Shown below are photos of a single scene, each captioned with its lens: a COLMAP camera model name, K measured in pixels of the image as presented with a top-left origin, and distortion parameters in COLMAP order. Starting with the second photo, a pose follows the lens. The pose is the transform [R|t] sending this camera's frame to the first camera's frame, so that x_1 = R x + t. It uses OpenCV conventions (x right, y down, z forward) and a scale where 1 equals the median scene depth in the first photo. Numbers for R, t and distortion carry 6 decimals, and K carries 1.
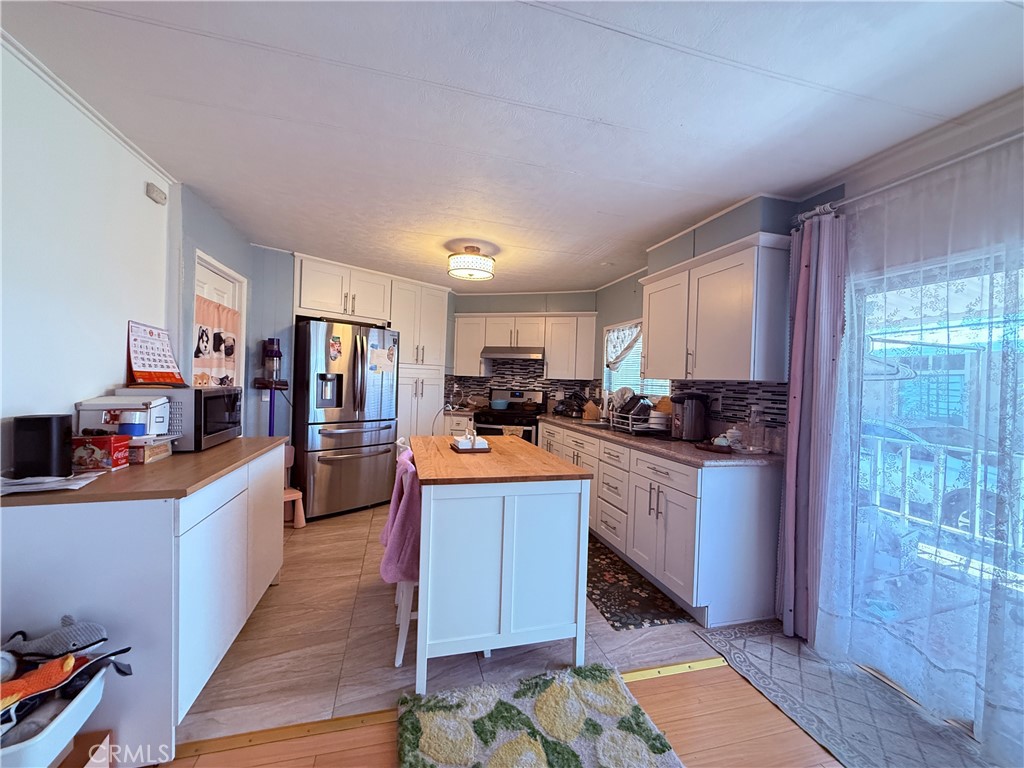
lens RADIAL K [[410.8, 0, 507.3], [0, 410.8, 382.7], [0, 0, 1]] dist [0.003930, 0.000200]
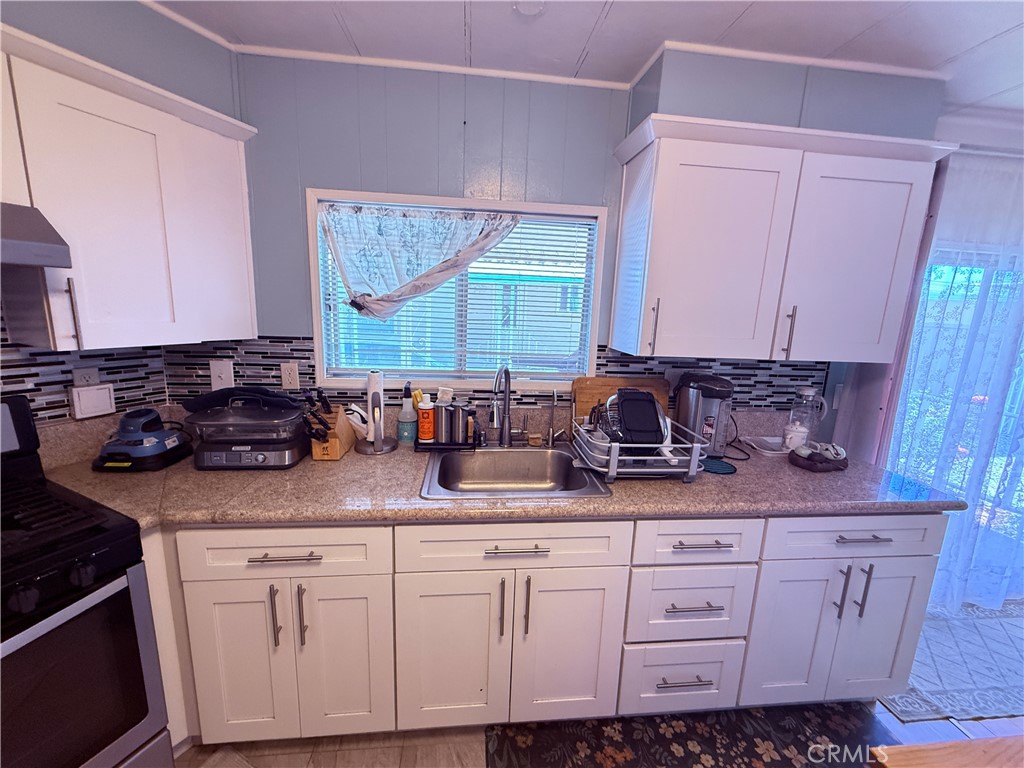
lens RADIAL K [[410.8, 0, 515.3], [0, 410.8, 383.2], [0, 0, 1]] dist [0.003930, 0.000200]
pose [[0.154500, -0.211066, 0.965184, -0.113239], [-0.029569, 0.975489, 0.218053, -0.056999], [-0.987550, -0.062229, 0.144472, 0.799292]]
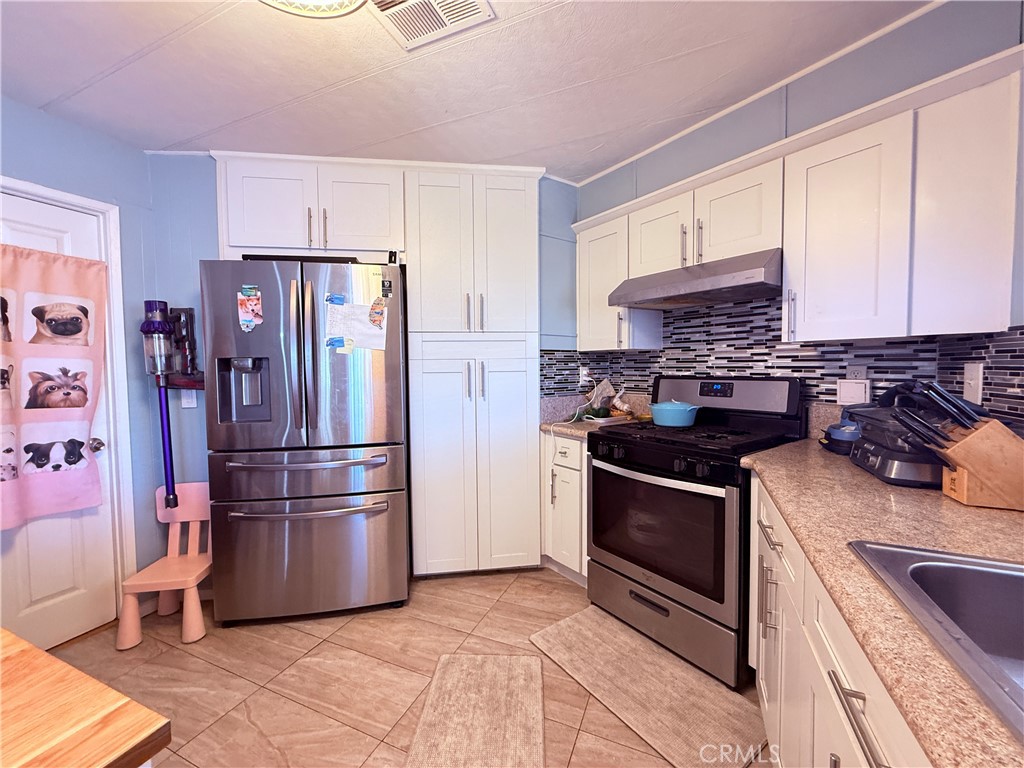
lens RADIAL K [[410.8, 0, 512.0], [0, 410.8, 378.2], [0, 0, 1]] dist [0.003930, 0.000200]
pose [[0.779326, -0.022946, -0.626198, 0.143256], [0.034644, 0.999379, 0.006495, 0.011143], [0.625660, -0.026756, 0.779637, 0.675539]]
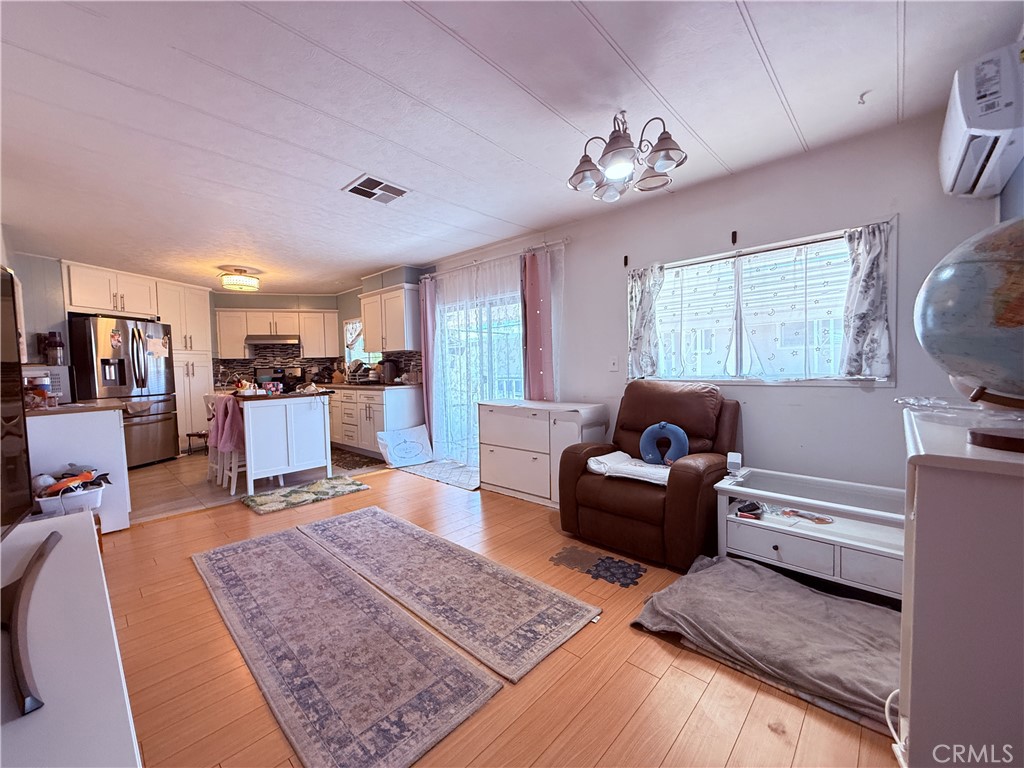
lens RADIAL K [[410.8, 0, 507.0], [0, 410.8, 383.2], [0, 0, 1]] dist [0.003930, 0.000200]
pose [[0.849269, -0.076406, 0.522402, -0.057297], [0.055069, 0.996895, 0.056280, 0.039756], [-0.525080, -0.019028, 0.850840, -0.598894]]
